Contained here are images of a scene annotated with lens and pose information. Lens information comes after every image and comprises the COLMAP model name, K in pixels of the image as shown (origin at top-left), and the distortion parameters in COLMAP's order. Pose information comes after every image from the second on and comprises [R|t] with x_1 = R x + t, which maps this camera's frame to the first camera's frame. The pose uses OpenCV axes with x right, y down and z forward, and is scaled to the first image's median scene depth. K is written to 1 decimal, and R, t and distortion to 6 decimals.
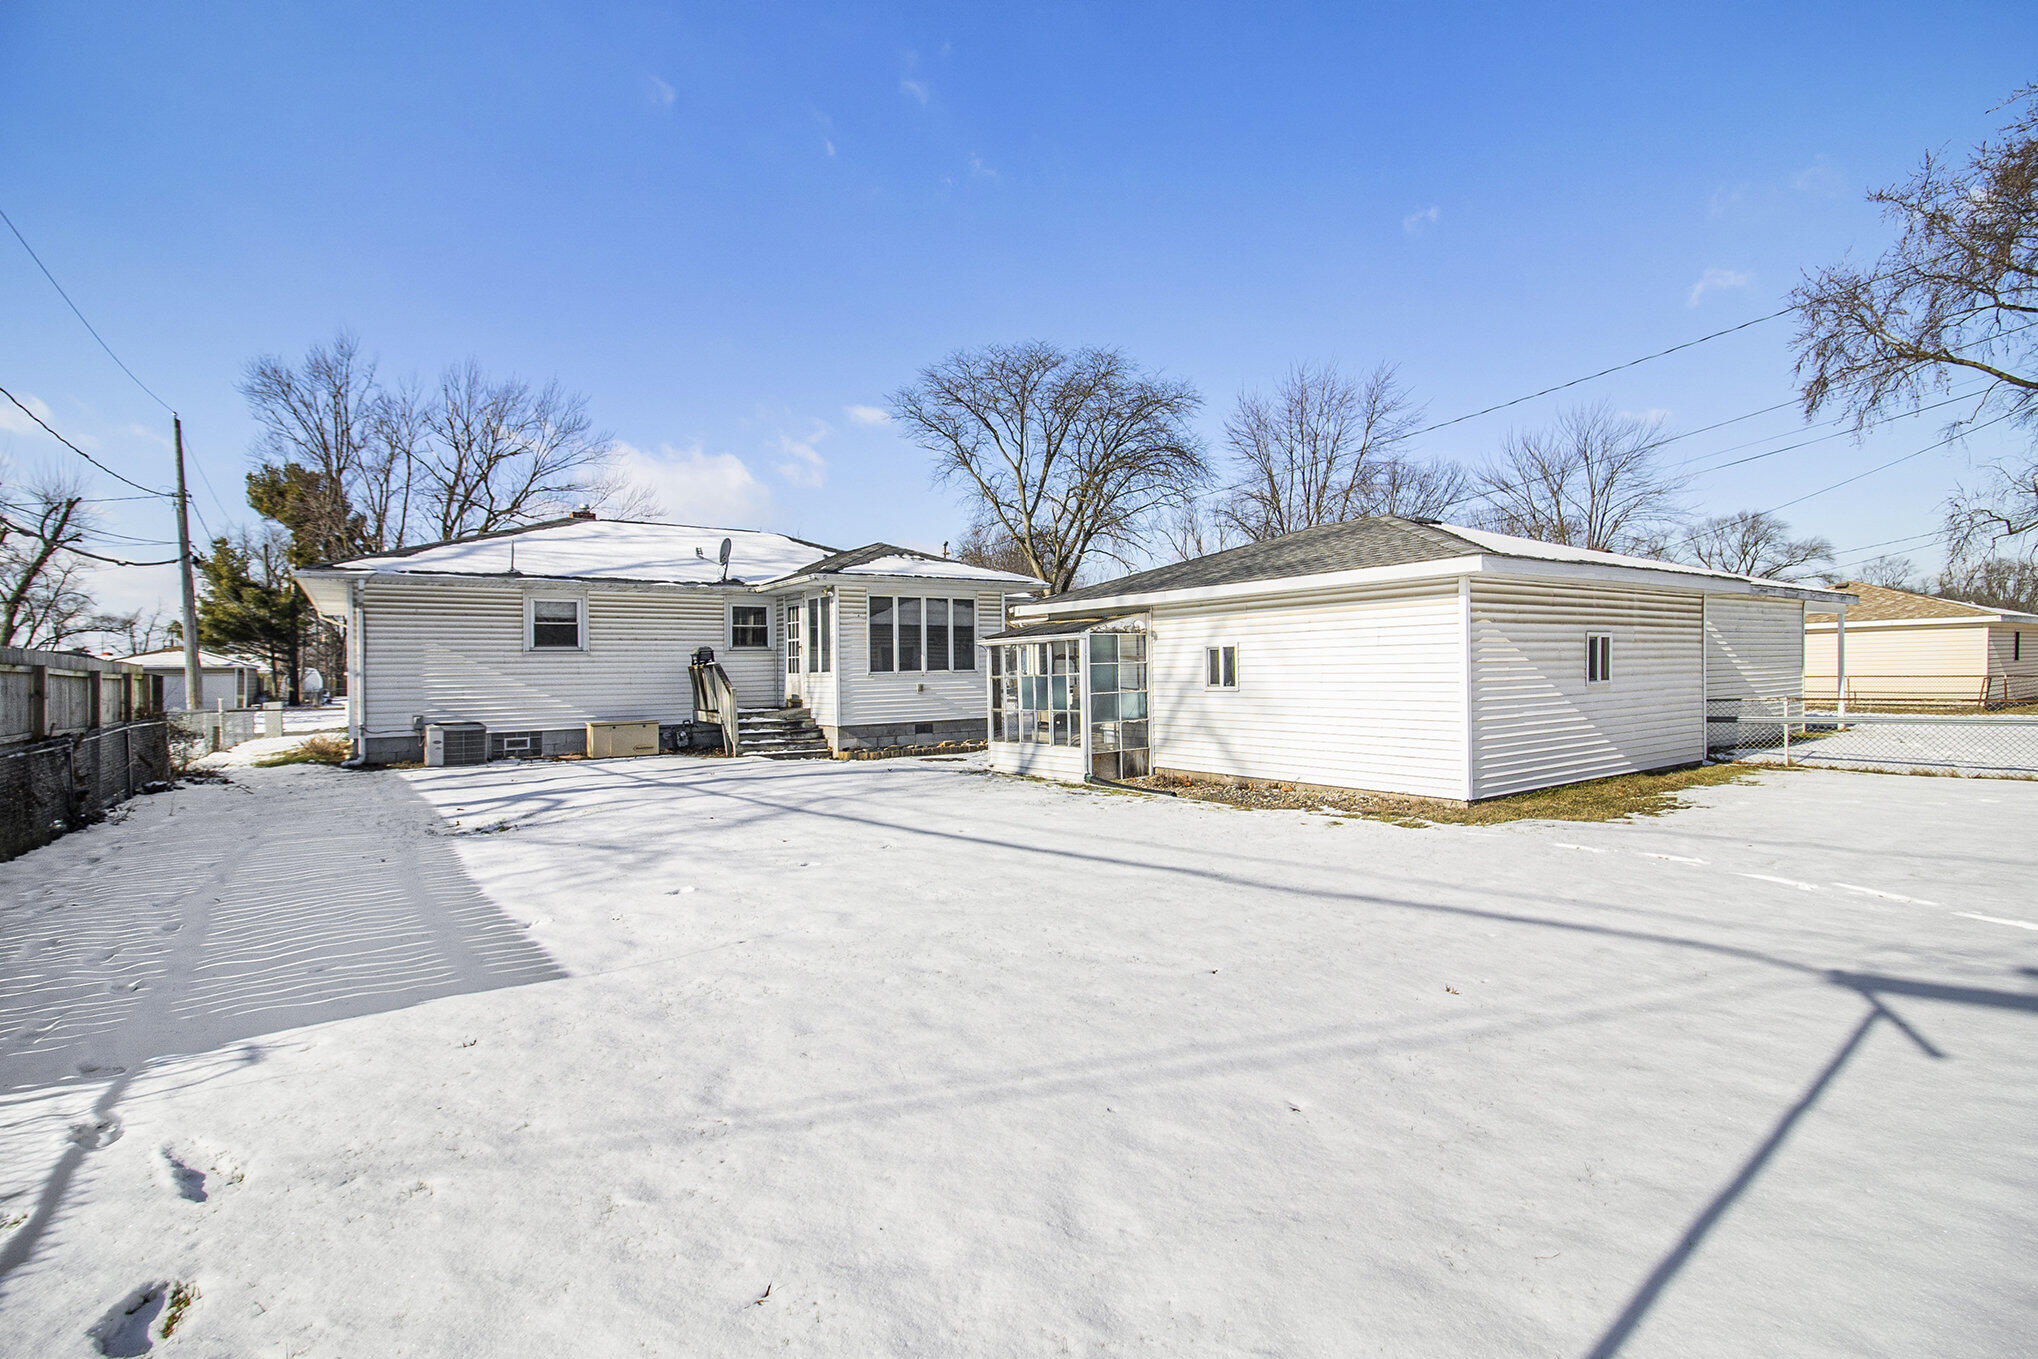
lens RADIAL K [[934.8, 0, 1022.8], [0, 934.8, 707.6], [0, 0, 1]] dist [0.000863, -0.000041]
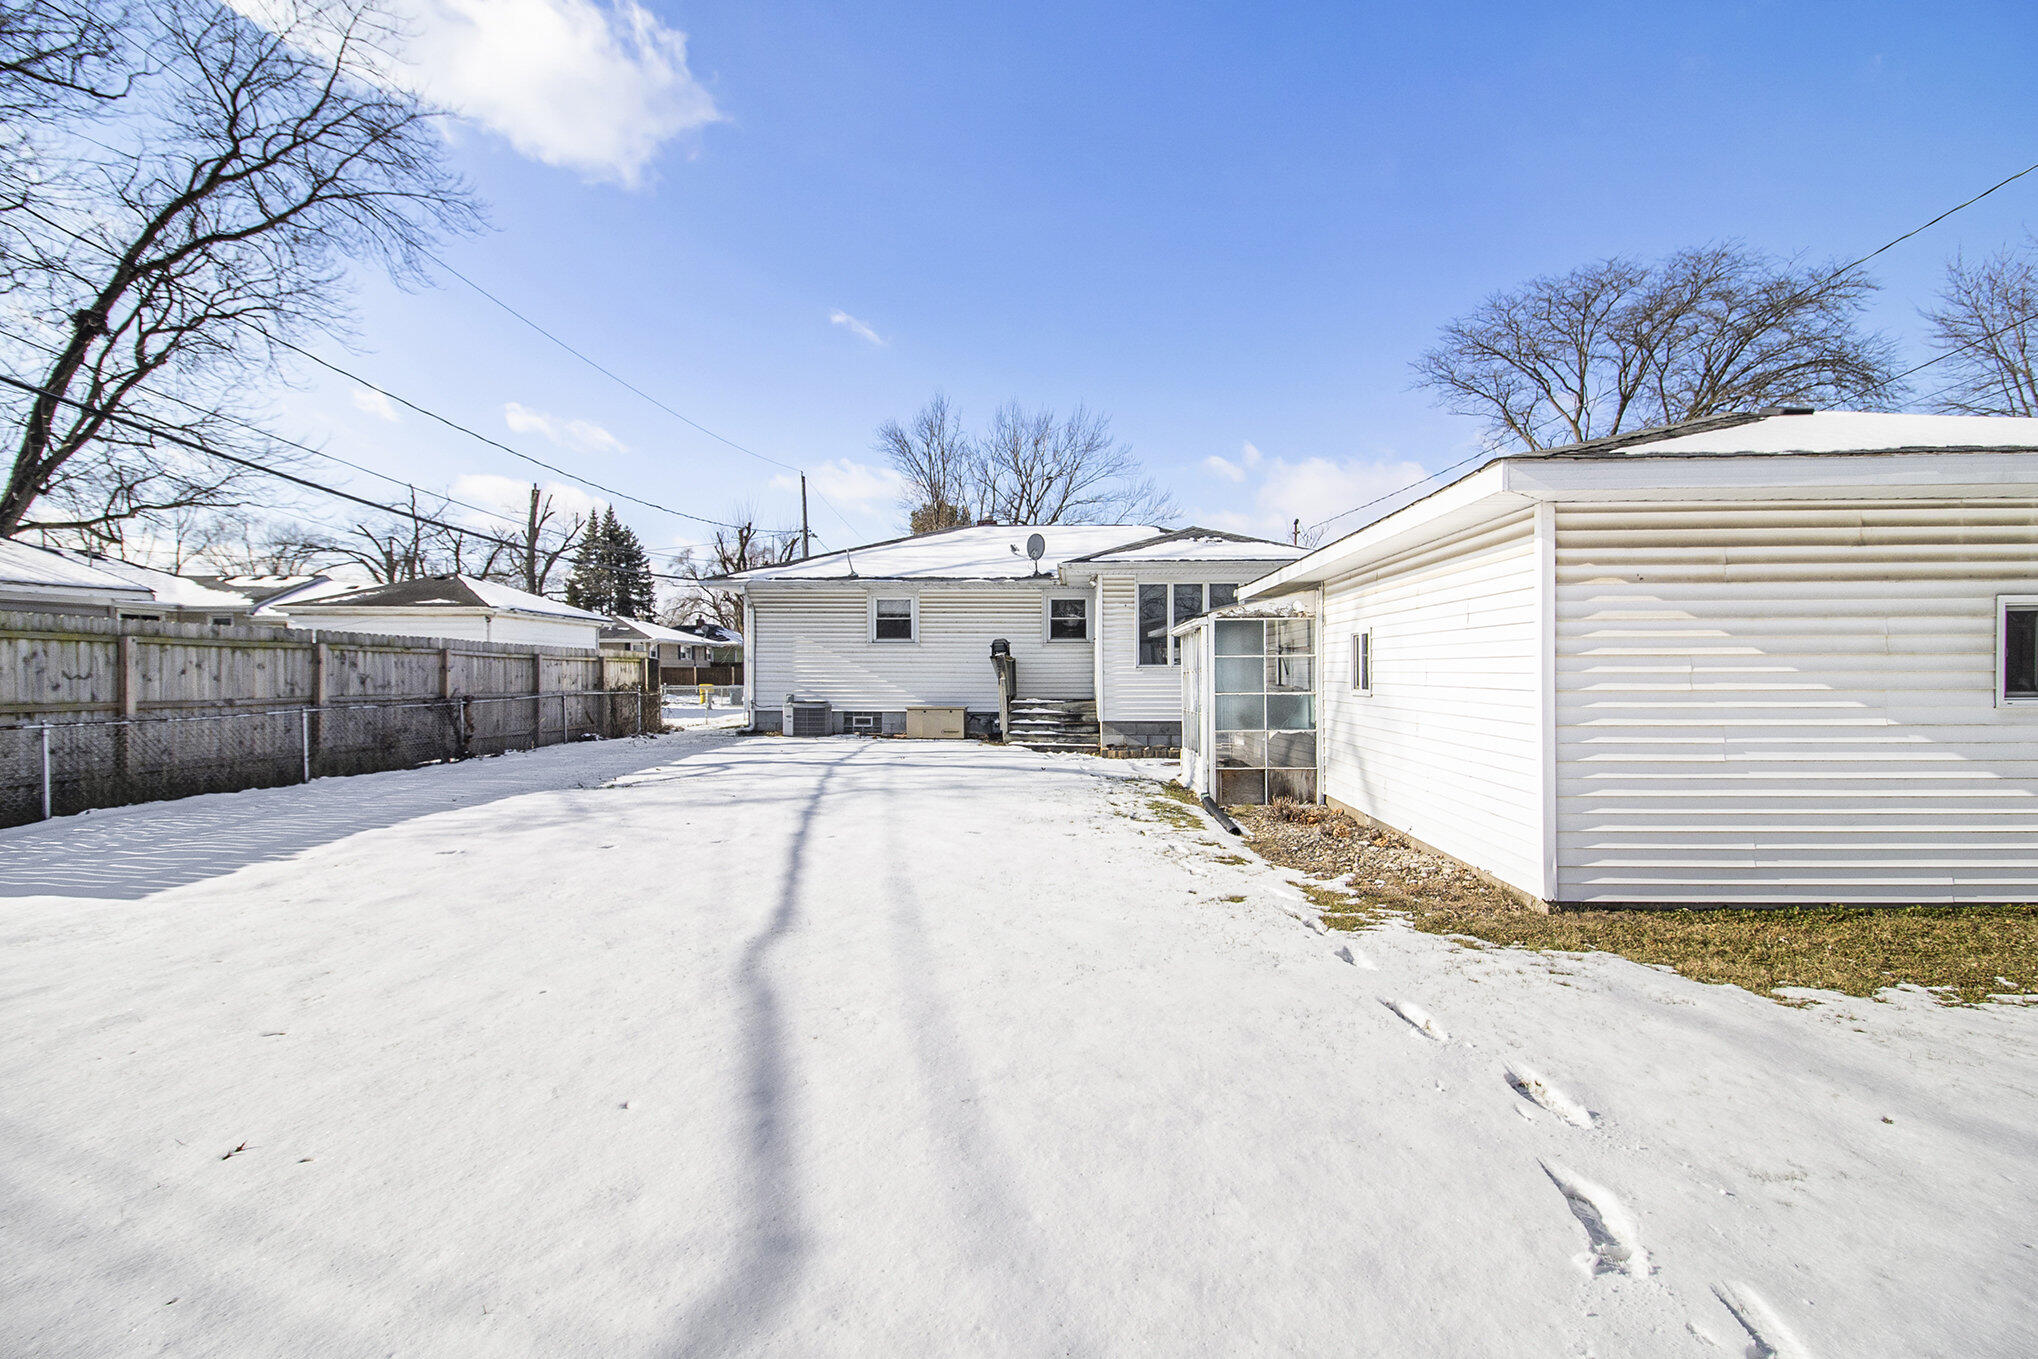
lens RADIAL K [[922.9, 0, 1019.0], [0, 922.9, 679.5], [0, 0, 1]] dist [0.020510, -0.000188]
pose [[0.792431, 0.024067, -0.609487, 0.311292], [-0.039764, 0.999134, -0.012246, -0.007725], [0.608664, 0.033939, 0.792702, 0.198649]]
